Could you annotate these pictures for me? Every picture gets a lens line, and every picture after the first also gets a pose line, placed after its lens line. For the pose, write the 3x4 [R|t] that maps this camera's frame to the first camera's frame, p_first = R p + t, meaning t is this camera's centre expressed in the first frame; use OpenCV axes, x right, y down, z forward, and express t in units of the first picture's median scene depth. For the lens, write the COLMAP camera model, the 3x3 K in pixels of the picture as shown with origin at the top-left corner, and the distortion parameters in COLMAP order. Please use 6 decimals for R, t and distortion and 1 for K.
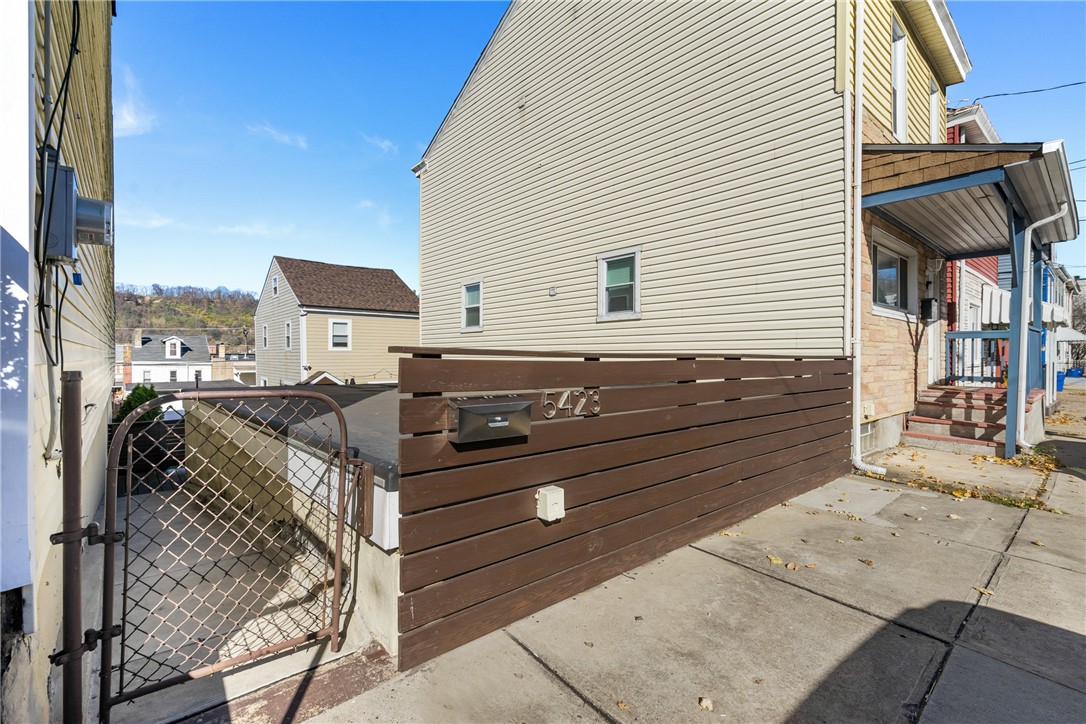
lens RADIAL K [[490.2, 0, 543.0], [0, 490.2, 362.0], [0, 0, 1]] dist [-0.005798, -0.000010]
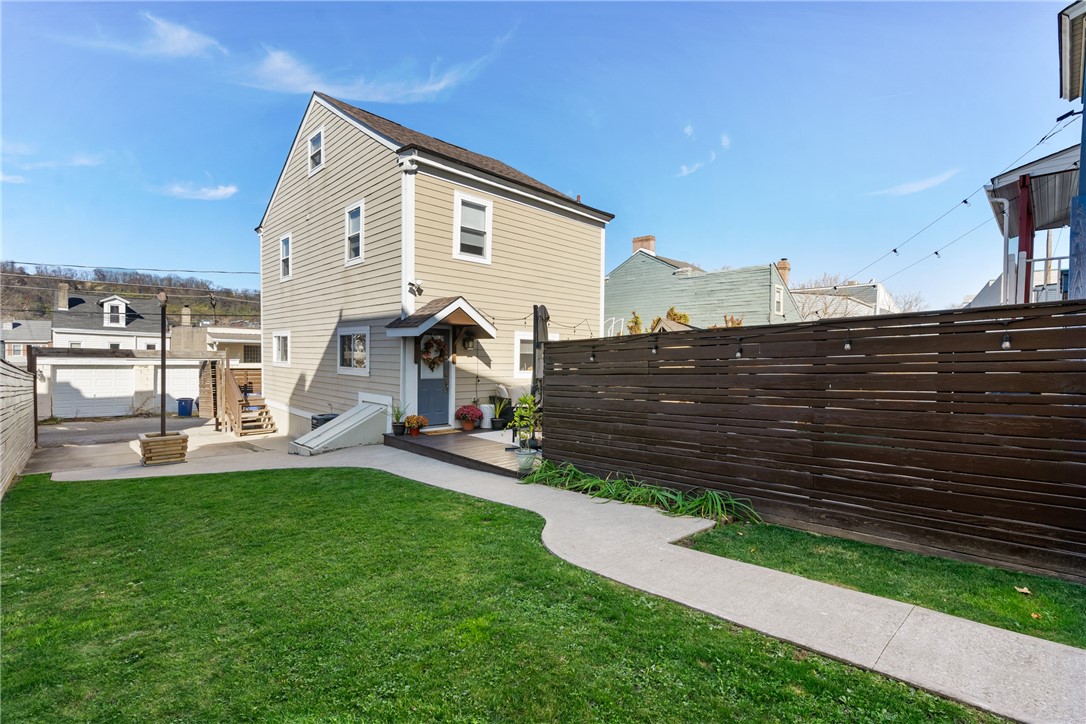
lens RADIAL K [[490.2, 0, 543.0], [0, 490.2, 362.0], [0, 0, 1]] dist [-0.005798, -0.000010]
pose [[0.997516, 0.012084, 0.069401, -0.326405], [-0.012258, 0.999923, 0.002086, 0.064499], [-0.069371, -0.002931, 0.997587, 0.441204]]
